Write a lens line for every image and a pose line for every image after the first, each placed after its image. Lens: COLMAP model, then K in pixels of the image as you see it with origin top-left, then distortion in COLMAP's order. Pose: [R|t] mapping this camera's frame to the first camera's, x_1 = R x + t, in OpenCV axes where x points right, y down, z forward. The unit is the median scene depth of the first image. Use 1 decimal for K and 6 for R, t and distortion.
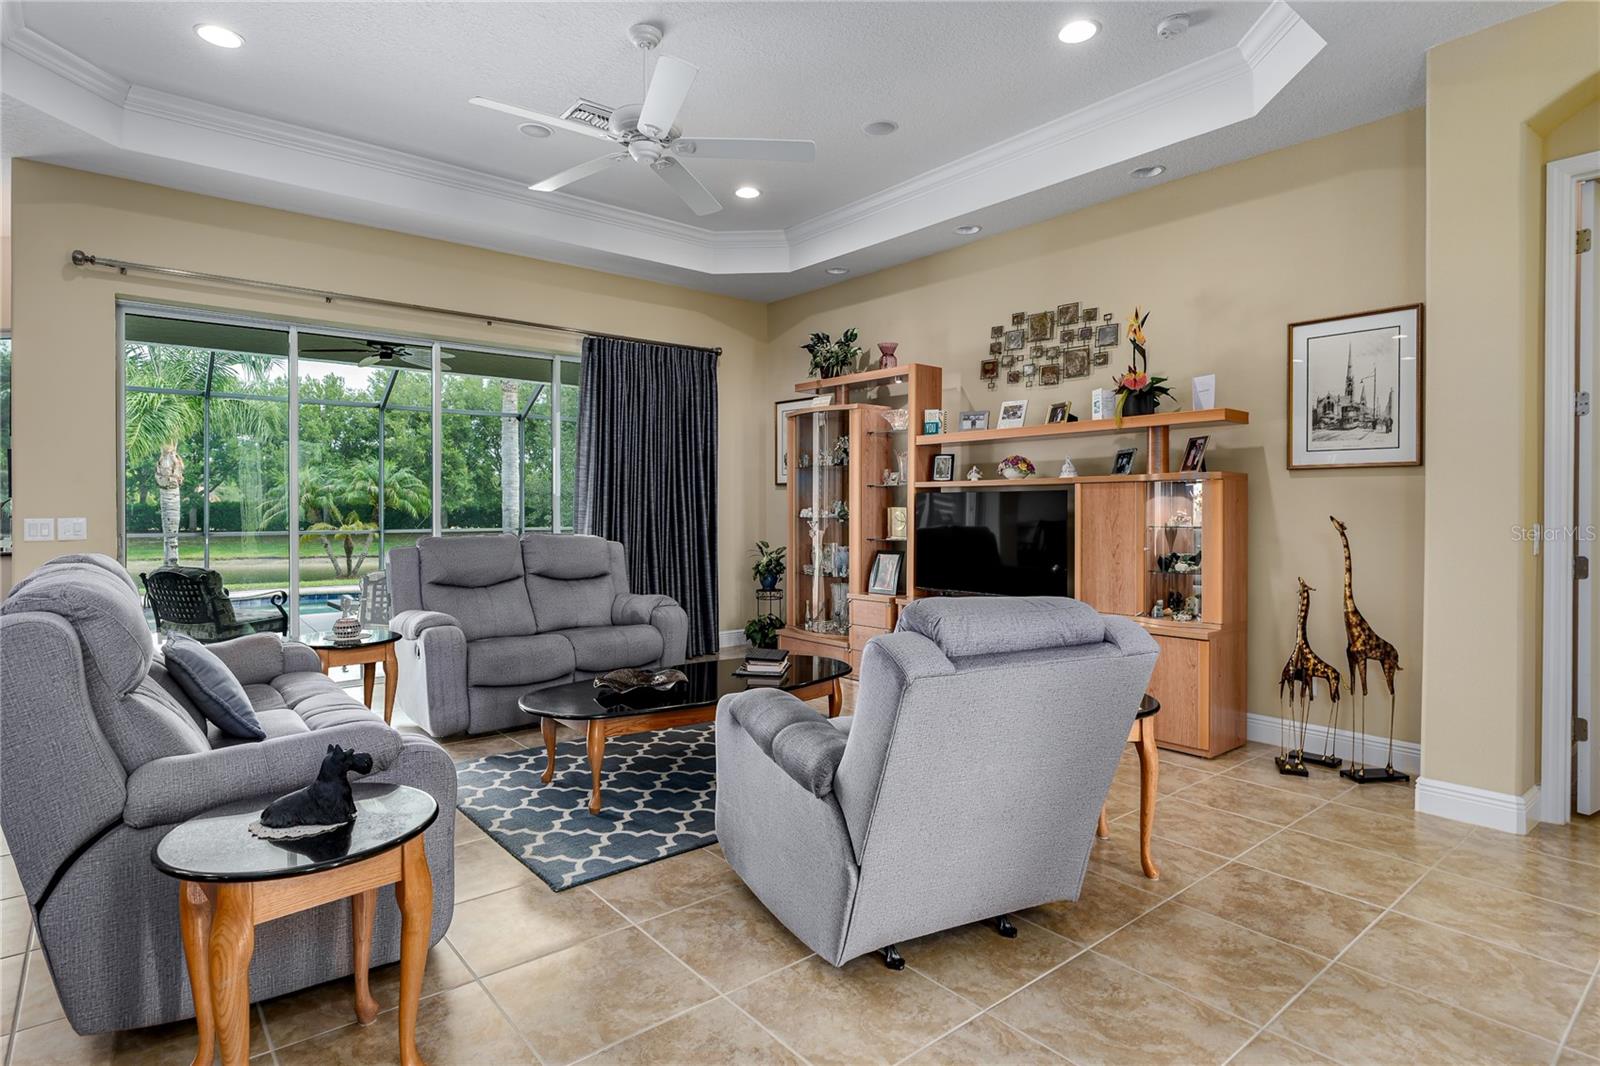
lens RADIAL K [[830.3, 0, 789.7], [0, 830.3, 507.3], [0, 0, 1]] dist [-0.005291, -0.000580]
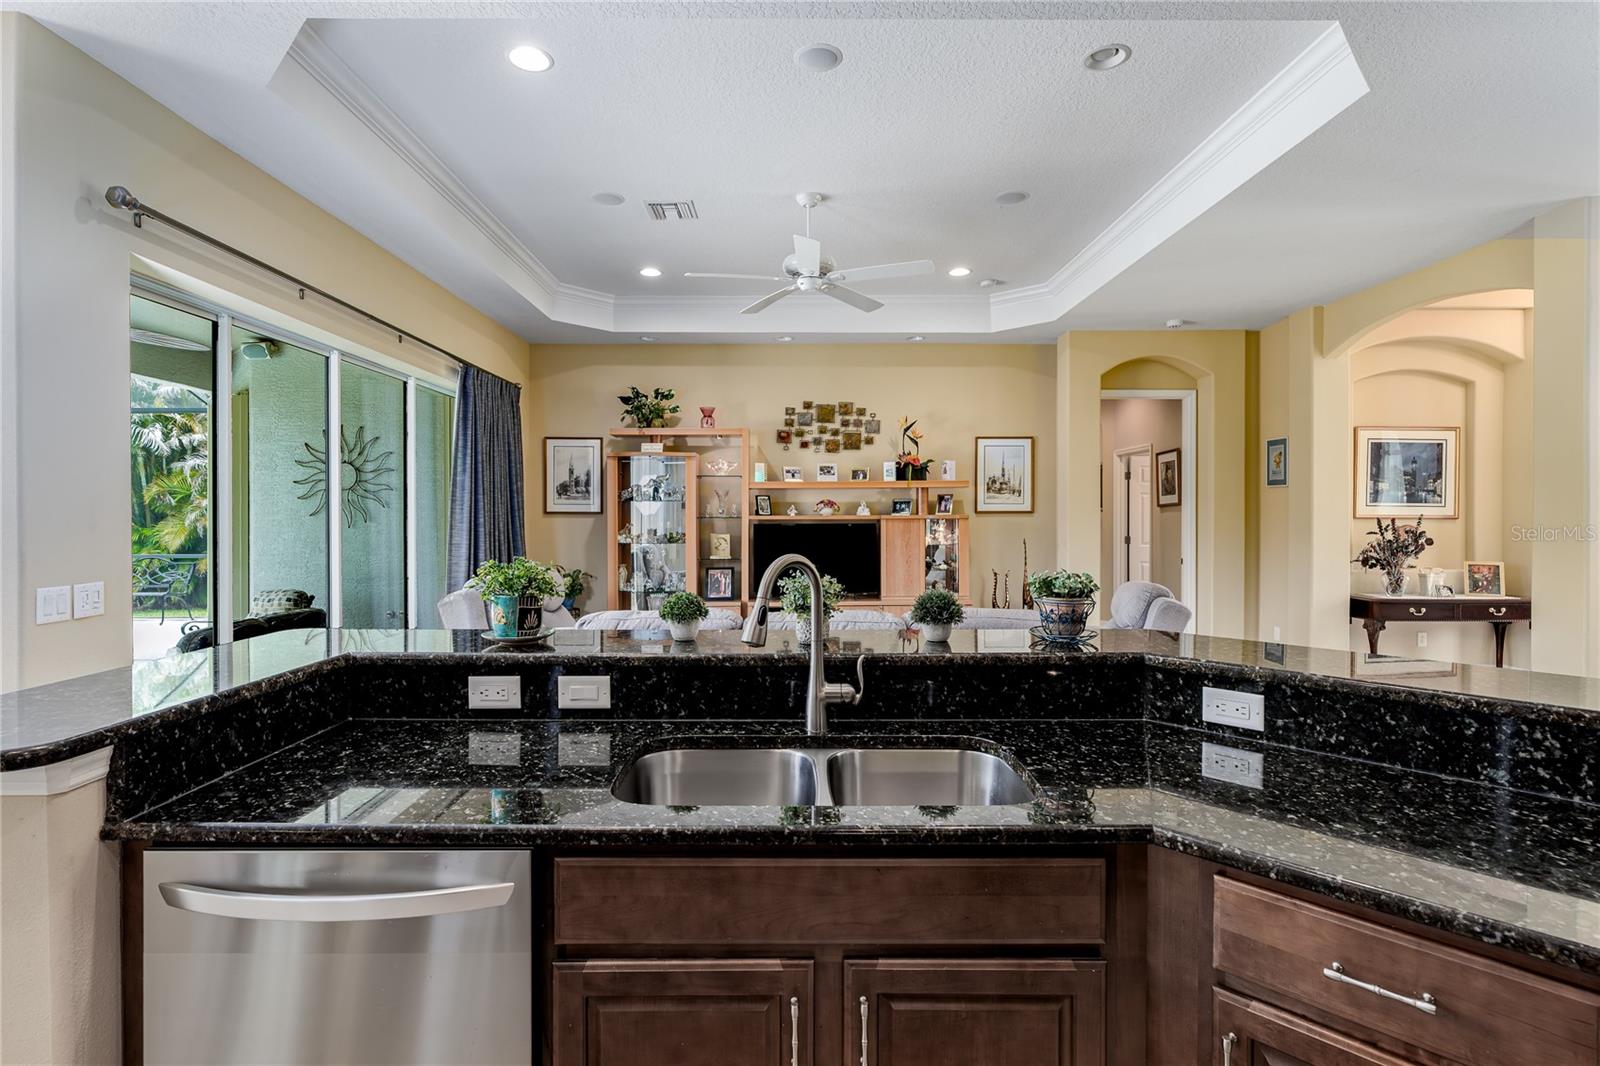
lens RADIAL K [[782.8, 0, 790.1], [0, 782.8, 512.3], [0, 0, 1]] dist [-0.014175, 0.000262]
pose [[0.635292, -0.000057, 0.772272, -0.885021], [0.003330, 0.999991, -0.002666, -0.036208], [-0.772265, 0.004266, 0.635286, 0.153860]]
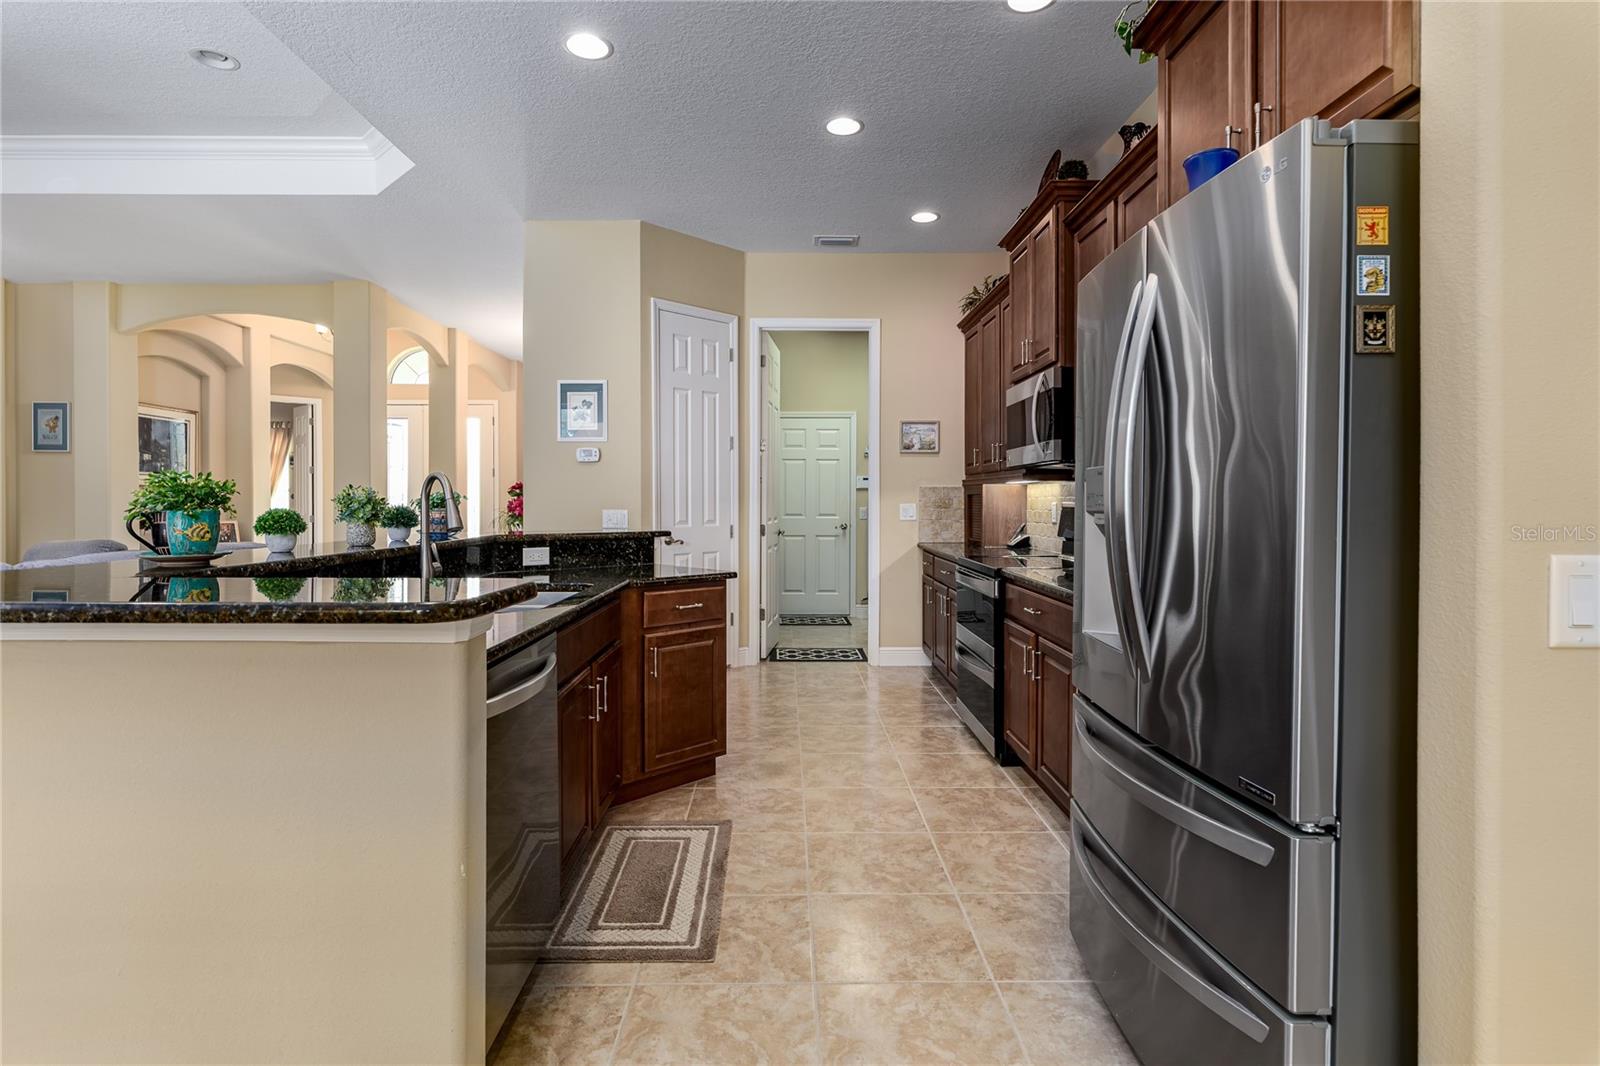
lens RADIAL K [[782.8, 0, 790.1], [0, 782.8, 512.3], [0, 0, 1]] dist [-0.014175, 0.000262]
pose [[-0.779682, -0.012425, 0.626053, -1.093783], [-0.001064, 0.999828, 0.018519, -0.004553], [-0.626175, 0.013772, -0.779561, 0.593441]]
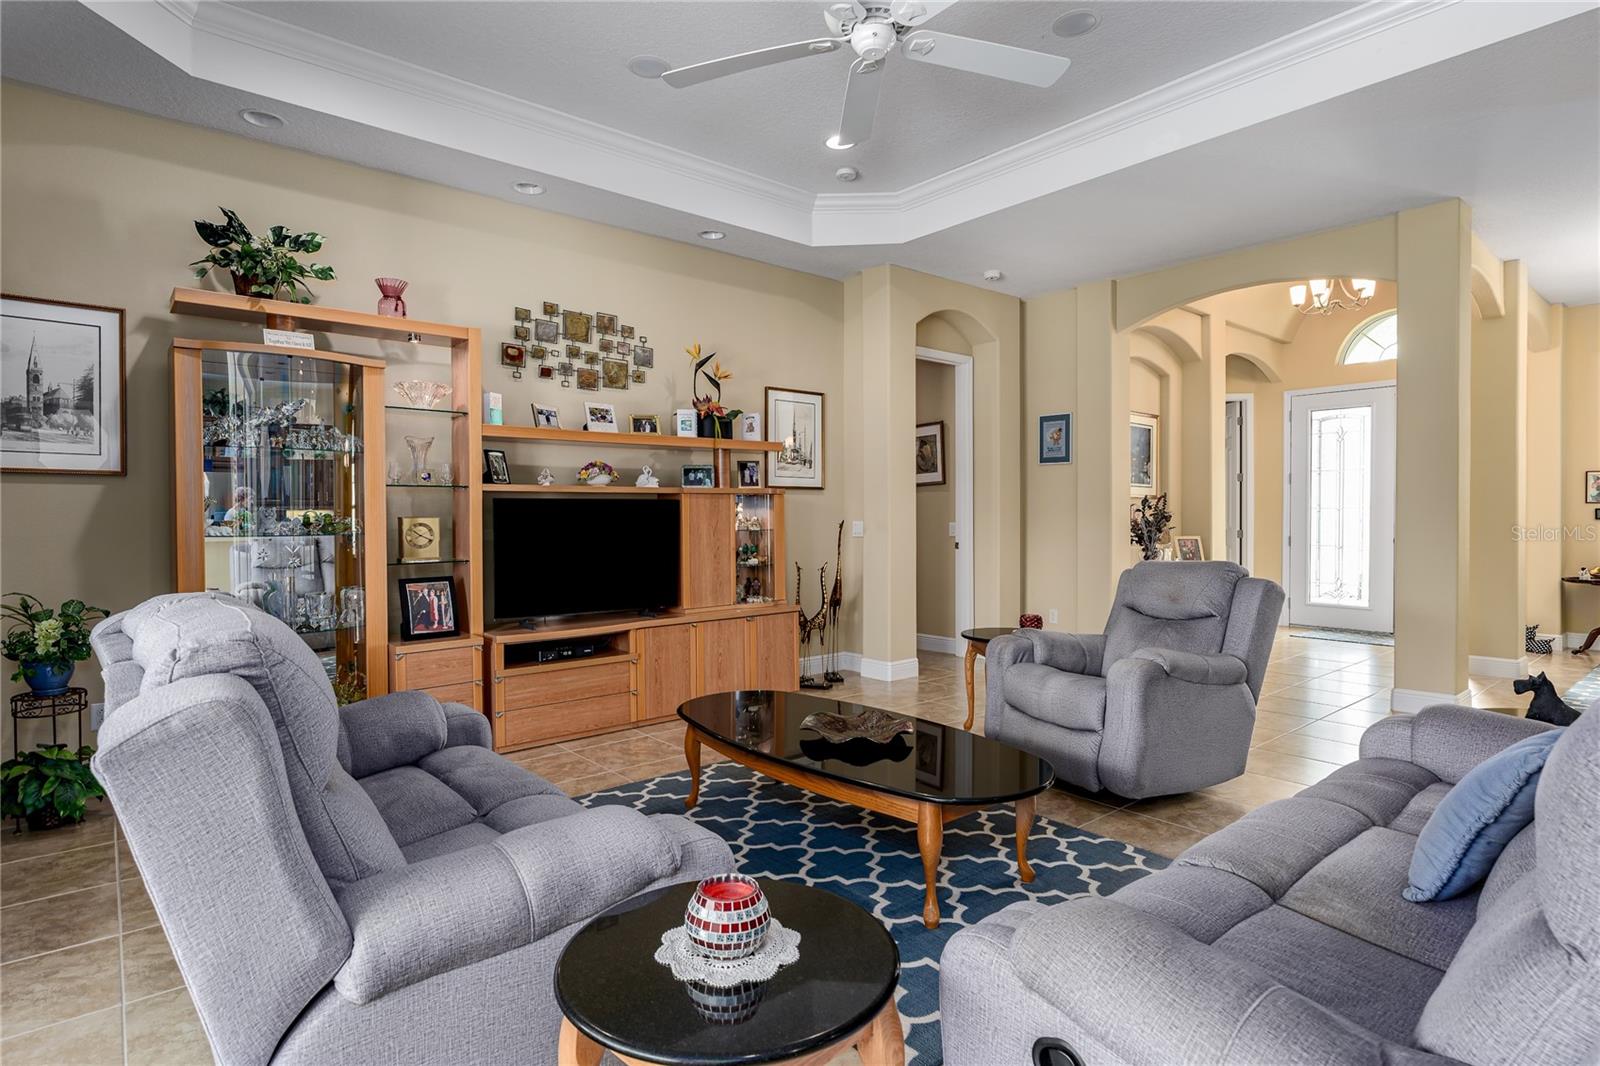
lens RADIAL K [[828.3, 0, 793.4], [0, 828.3, 519.7], [0, 0, 1]] dist [-0.004728, 0.000044]
pose [[-0.007654, -0.006661, 0.999949, -0.688797], [0.006204, 0.999958, 0.006709, -0.000706], [-0.999951, 0.006255, -0.007613, 0.803113]]
